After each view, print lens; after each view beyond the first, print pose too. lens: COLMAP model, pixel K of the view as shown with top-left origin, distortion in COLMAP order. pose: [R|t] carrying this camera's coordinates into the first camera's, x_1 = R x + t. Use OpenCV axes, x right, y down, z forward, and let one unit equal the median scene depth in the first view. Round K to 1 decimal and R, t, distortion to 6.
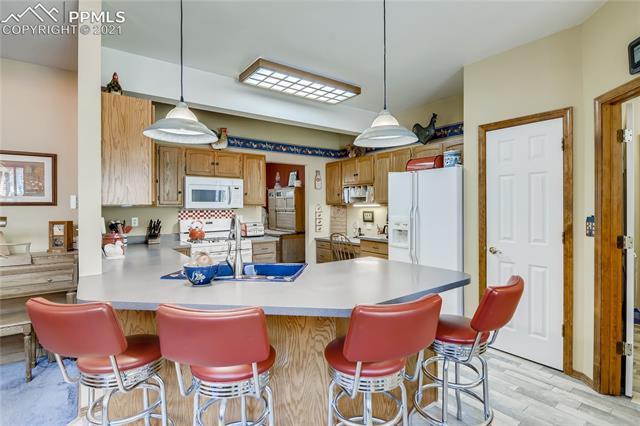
lens RADIAL K [[315.7, 0, 321.3], [0, 315.7, 210.0], [0, 0, 1]] dist [-0.003808, -0.000864]
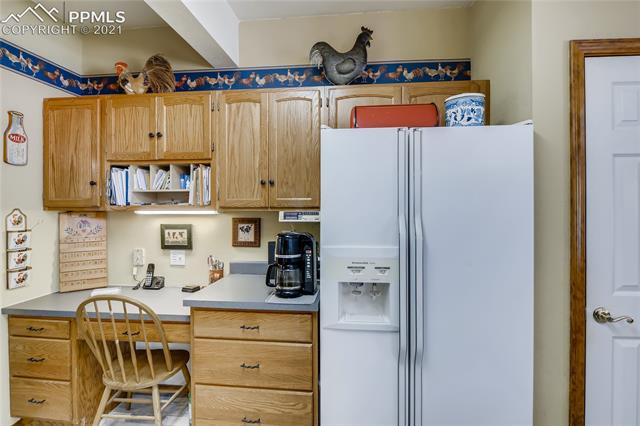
lens RADIAL K [[315.7, 0, 319.0], [0, 315.7, 206.3], [0, 0, 1]] dist [-0.003808, -0.000864]
pose [[0.675153, 0.003401, 0.737670, -0.042488], [0.005617, 0.999937, -0.009751, -0.016913], [-0.737657, 0.010727, 0.675091, 0.556262]]
